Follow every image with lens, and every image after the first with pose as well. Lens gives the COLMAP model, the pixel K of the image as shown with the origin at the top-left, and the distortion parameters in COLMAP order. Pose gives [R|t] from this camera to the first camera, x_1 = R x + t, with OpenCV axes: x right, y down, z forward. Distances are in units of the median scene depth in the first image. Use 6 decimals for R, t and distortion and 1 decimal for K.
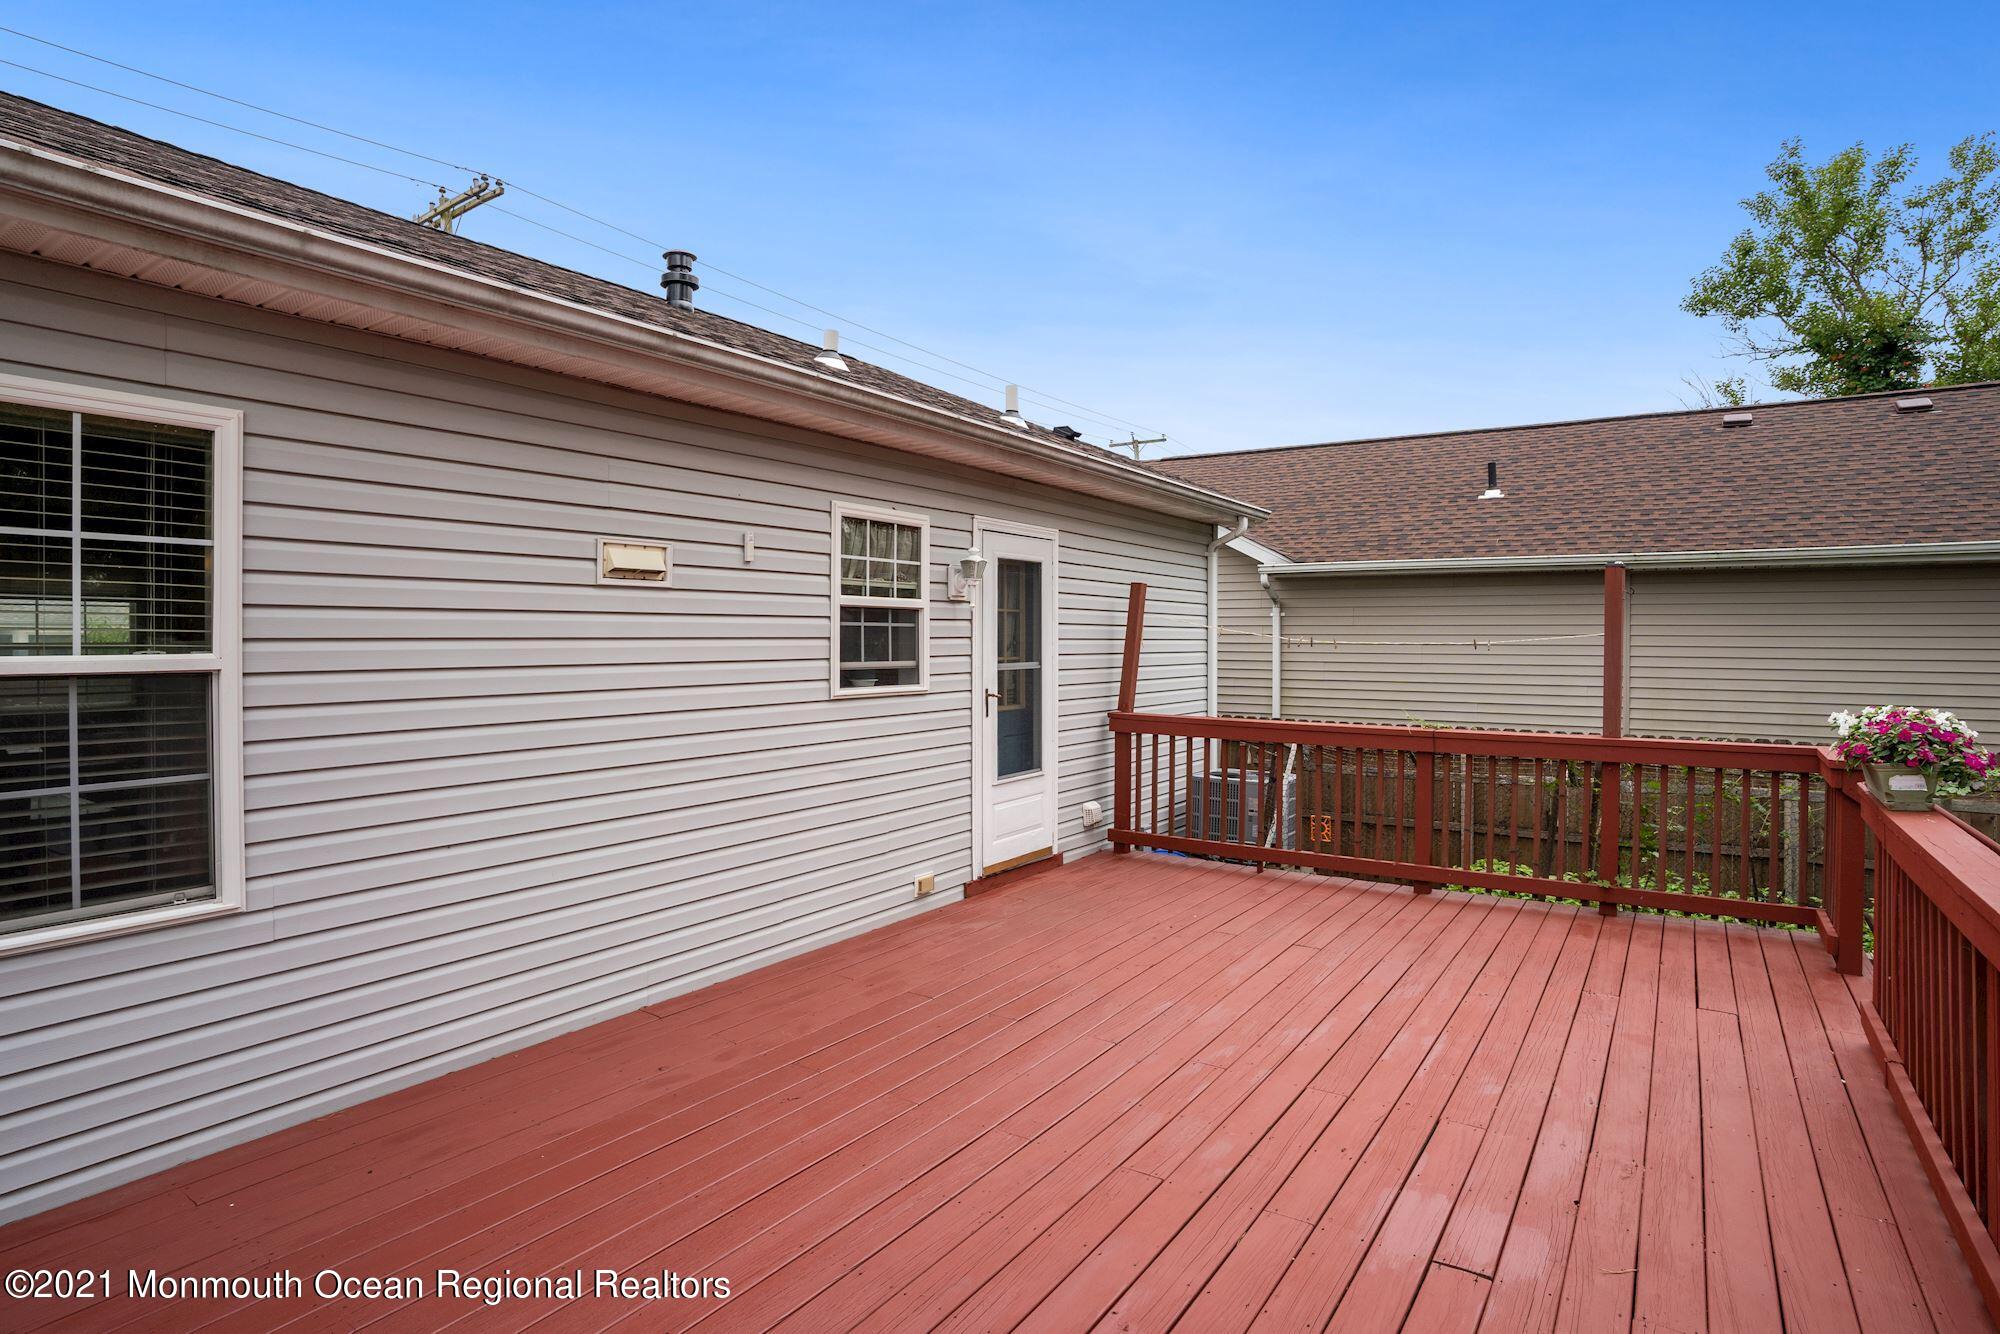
lens RADIAL K [[966.0, 0, 1003.8], [0, 966.0, 649.2], [0, 0, 1]] dist [-0.040279, 0.006481]
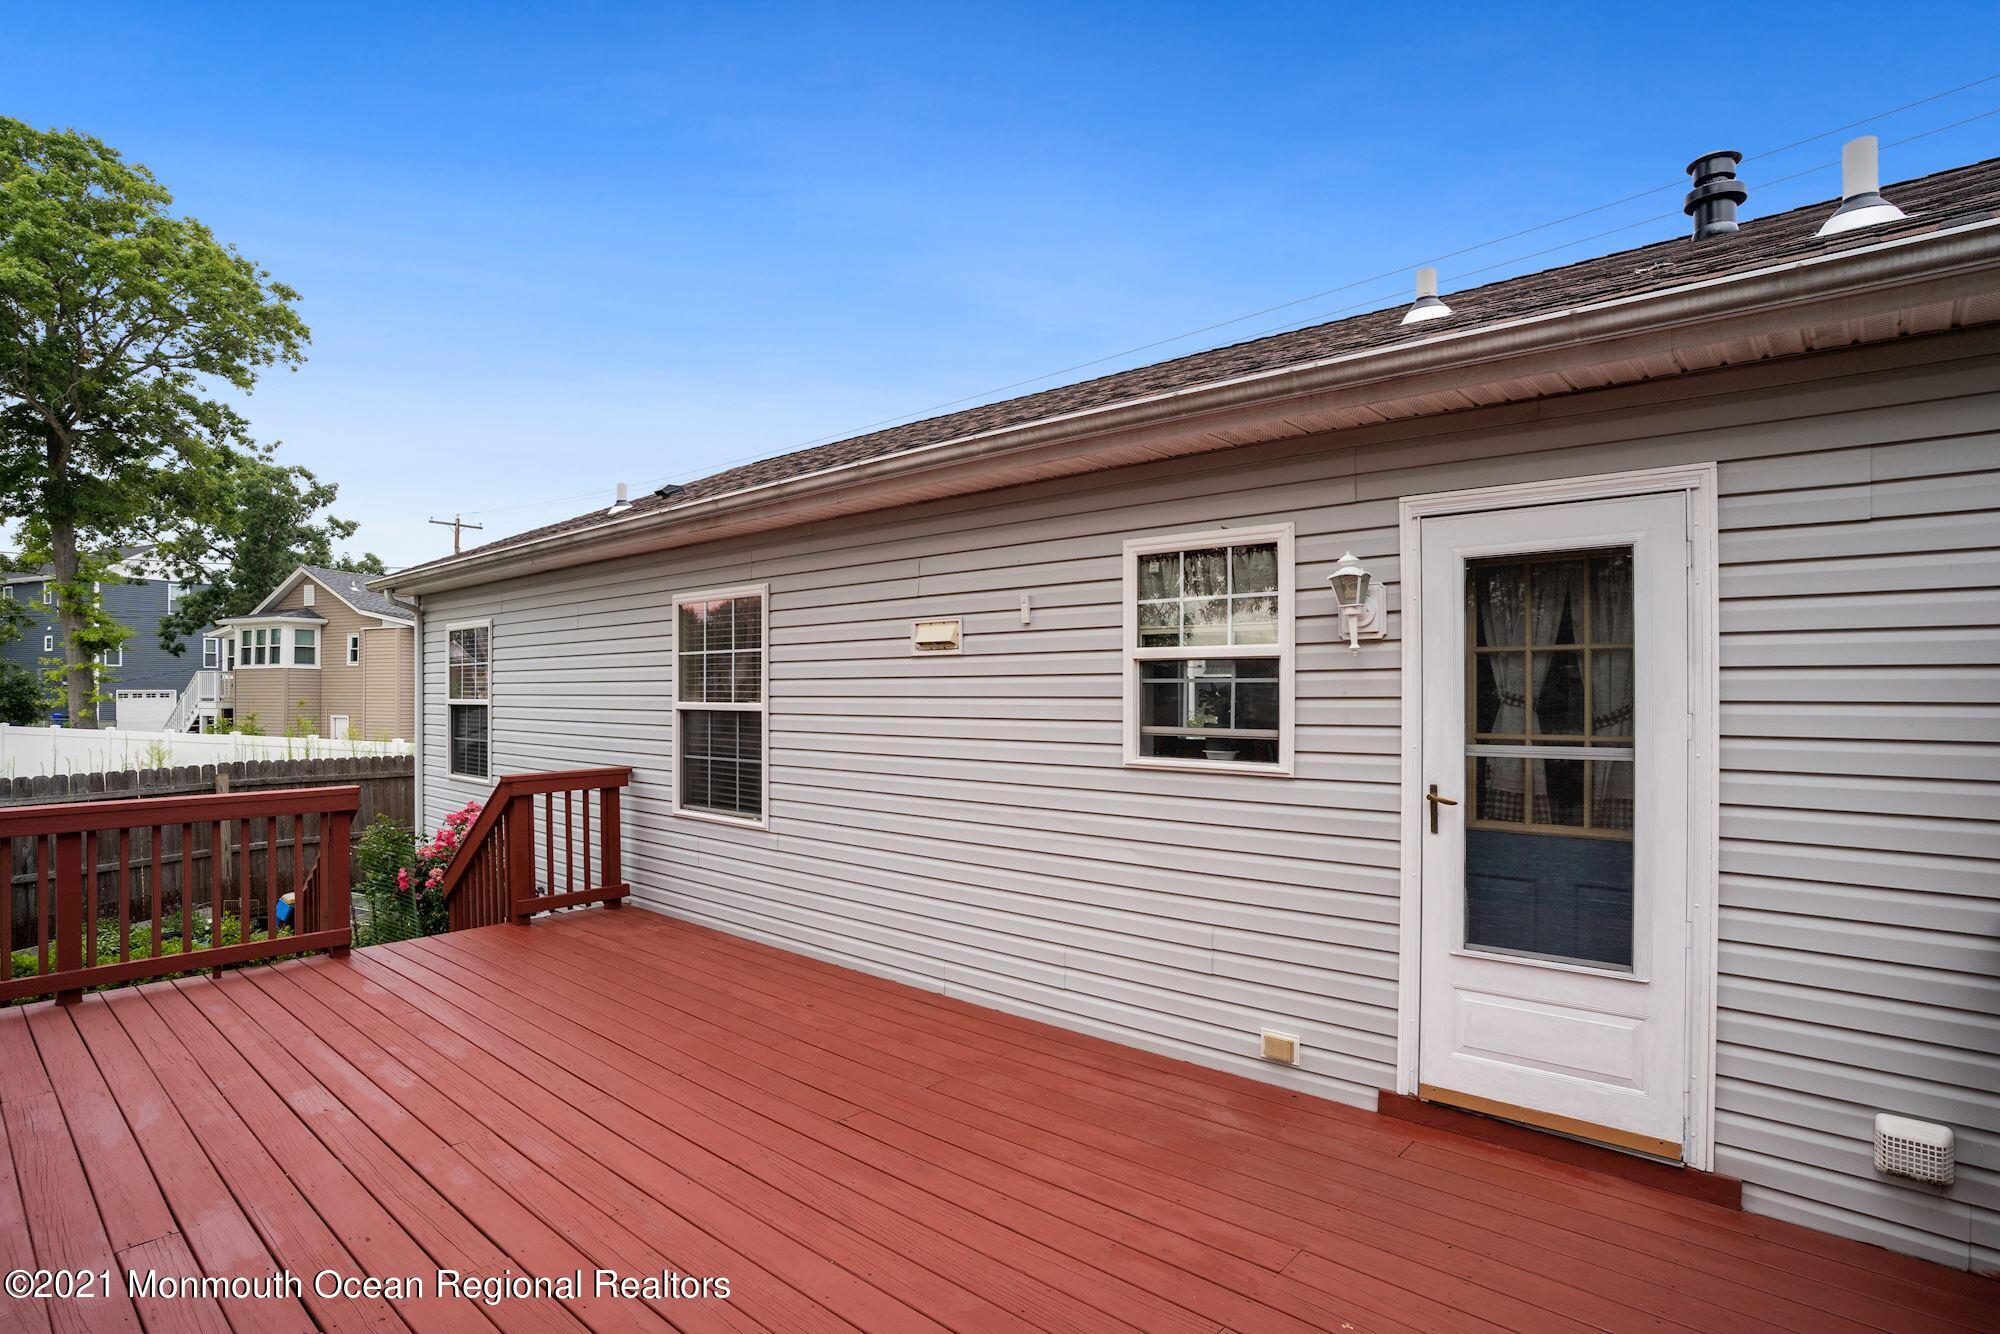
lens RADIAL K [[966.0, 0, 1029.0], [0, 966.0, 709.1], [0, 0, 1]] dist [-0.040279, 0.006481]
pose [[-0.050445, 0.013450, -0.998636, 0.647376], [-0.015645, 0.999776, 0.014256, -0.011081], [0.998604, 0.016343, -0.050223, 0.877808]]
